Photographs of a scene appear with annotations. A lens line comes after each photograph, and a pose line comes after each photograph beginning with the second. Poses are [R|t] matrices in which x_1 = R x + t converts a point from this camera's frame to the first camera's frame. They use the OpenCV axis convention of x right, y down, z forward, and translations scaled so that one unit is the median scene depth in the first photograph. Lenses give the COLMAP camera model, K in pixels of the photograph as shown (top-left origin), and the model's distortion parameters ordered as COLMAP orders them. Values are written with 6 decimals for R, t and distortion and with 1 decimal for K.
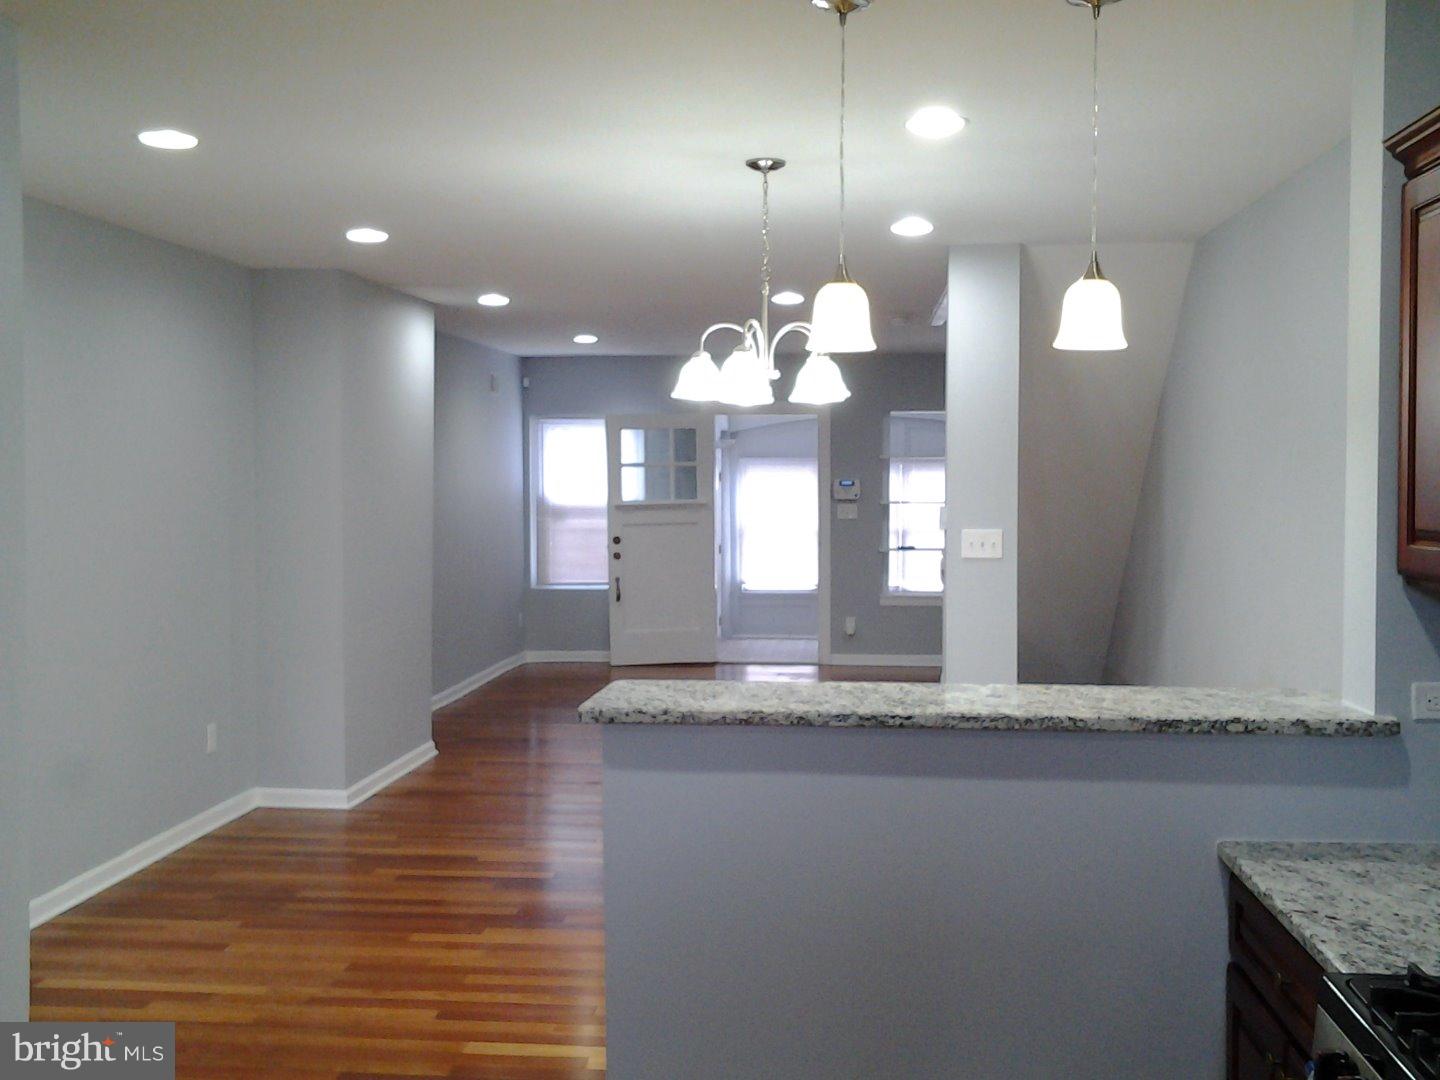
lens RADIAL K [[1410.9, 0, 730.4], [0, 1410.9, 535.3], [0, 0, 1]] dist [0.128262, -0.309858]
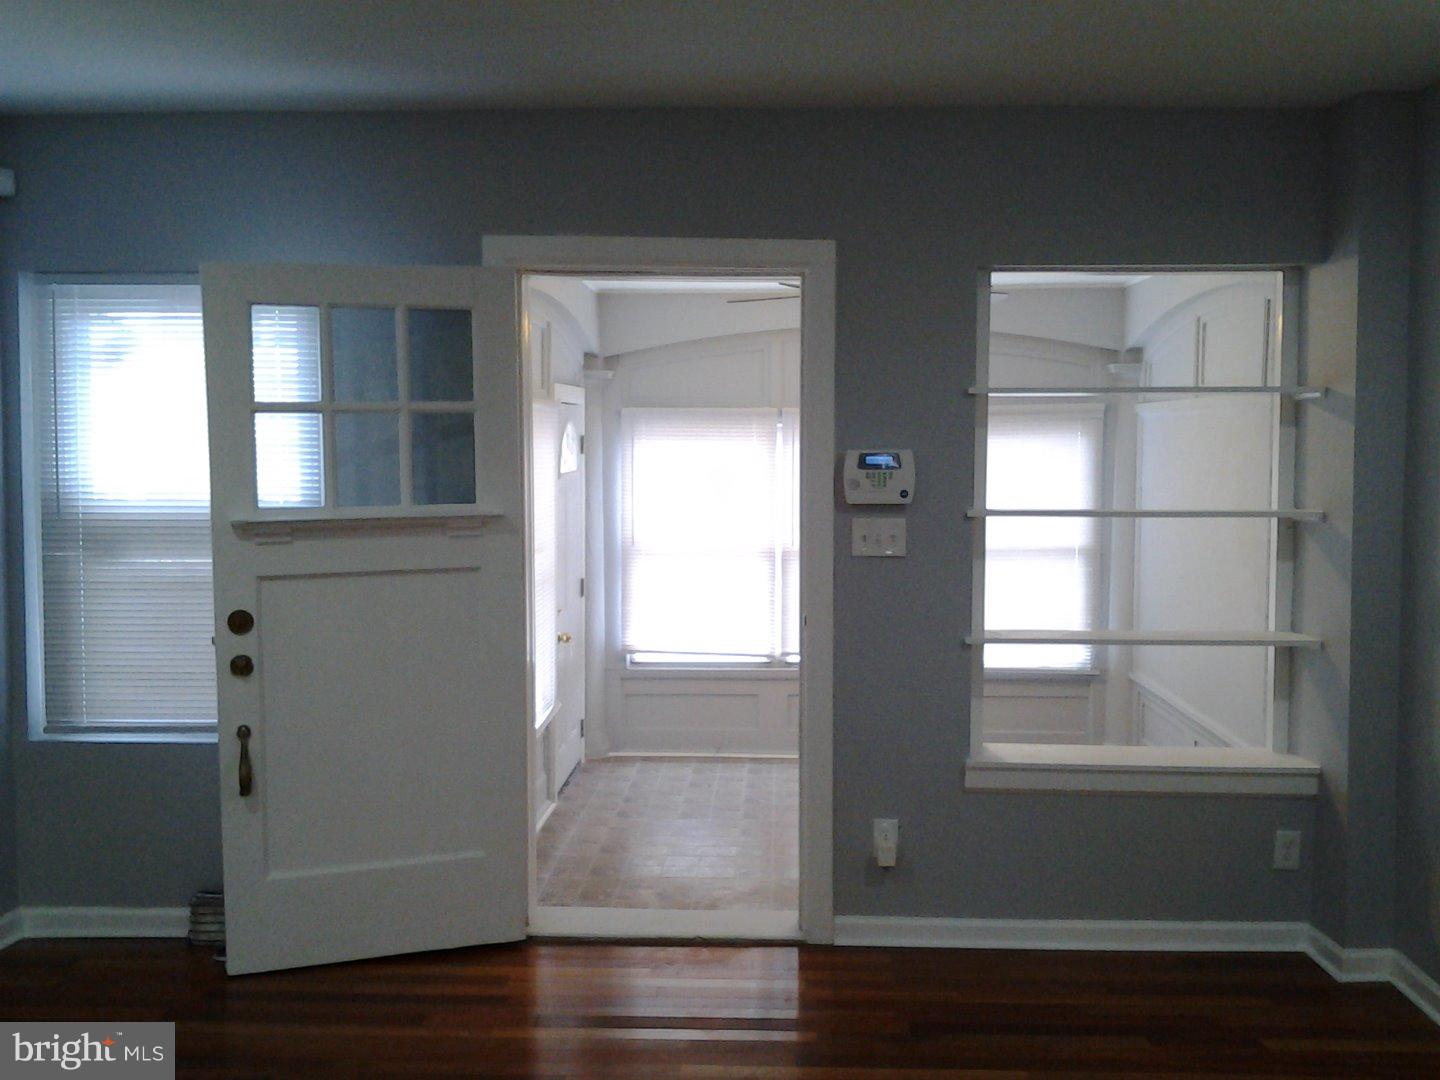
lens RADIAL K [[1410.9, 0, 730.4], [0, 1410.9, 535.3], [0, 0, 1]] dist [0.128262, -0.309858]
pose [[0.998311, 0.002643, 0.058039, 0.020069], [-0.003935, 0.999747, 0.022149, -0.025512], [-0.057965, -0.022340, 0.998069, 0.620154]]
